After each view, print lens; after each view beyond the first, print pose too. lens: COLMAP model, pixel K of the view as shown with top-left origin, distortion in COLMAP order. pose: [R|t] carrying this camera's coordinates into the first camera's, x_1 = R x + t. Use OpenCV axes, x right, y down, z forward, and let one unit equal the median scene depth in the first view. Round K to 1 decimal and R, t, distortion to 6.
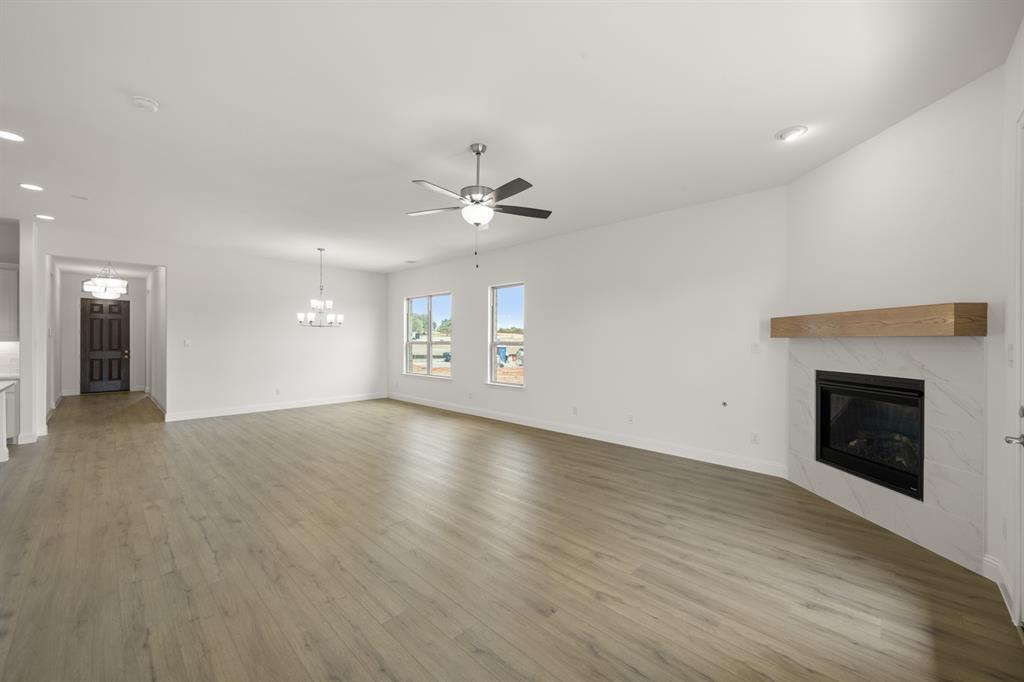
lens RADIAL K [[399.9, 0, 513.8], [0, 399.9, 341.6], [0, 0, 1]] dist [-0.001487, -0.000401]
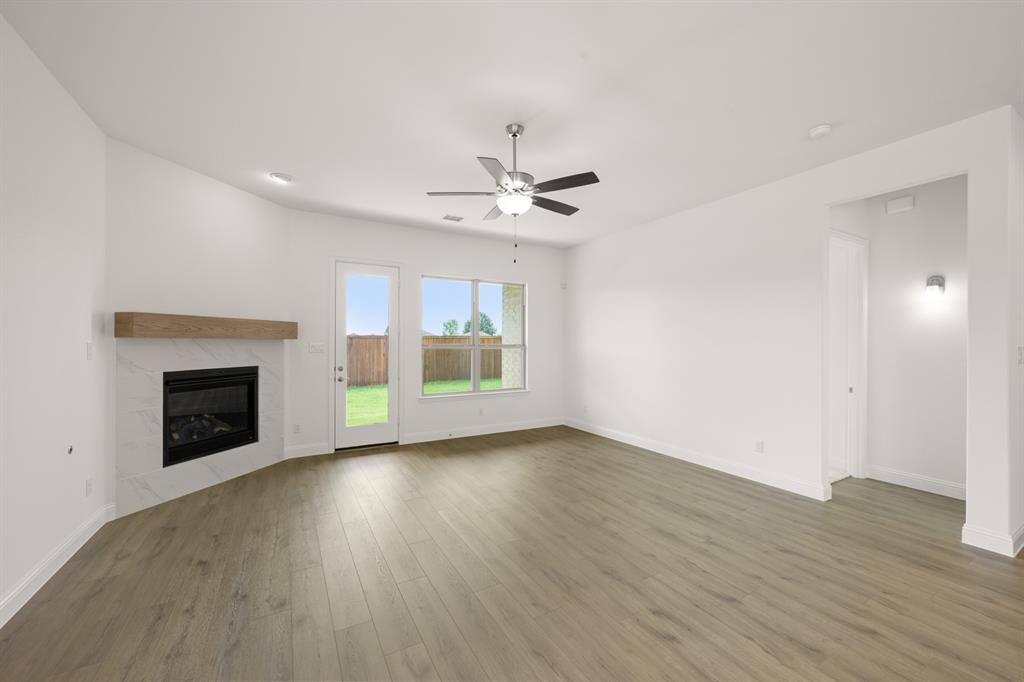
lens RADIAL K [[399.9, 0, 513.8], [0, 399.9, 341.6], [0, 0, 1]] dist [-0.001487, -0.000401]
pose [[-0.959751, -0.005725, 0.280794, -0.332915], [-0.005184, 0.999983, 0.002669, -0.009012], [-0.280805, 0.001106, -0.959764, 1.812168]]
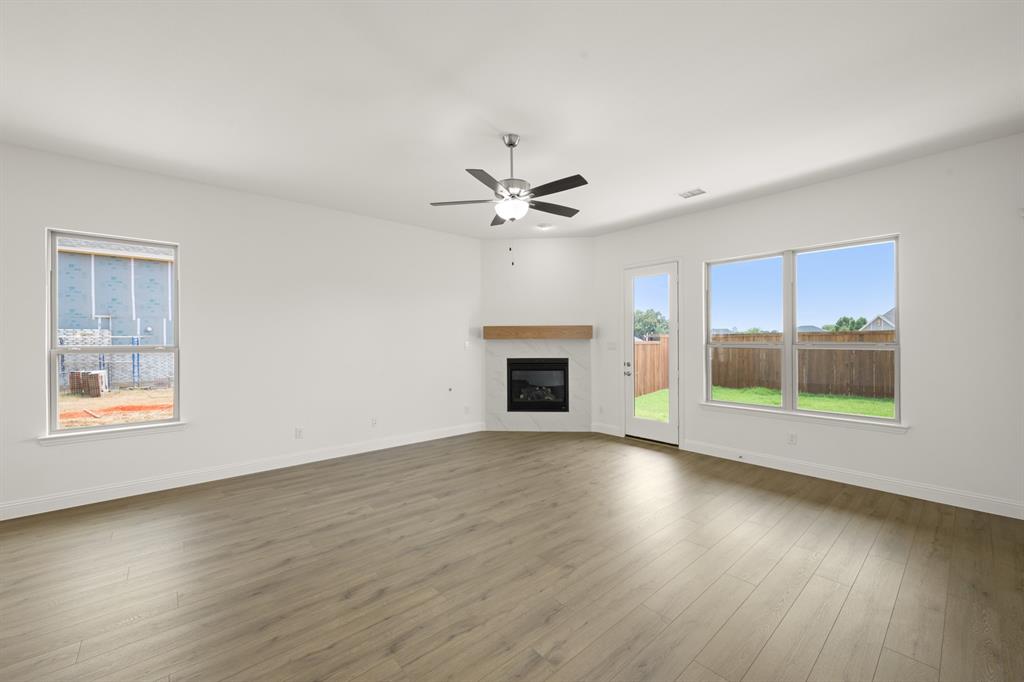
lens RADIAL K [[399.9, 0, 513.8], [0, 399.9, 341.6], [0, 0, 1]] dist [-0.001487, -0.000401]
pose [[0.088217, -0.005072, 0.996088, -1.007327], [0.008808, 0.999952, 0.004311, -0.007080], [-0.996062, 0.008393, 0.088258, 0.888334]]
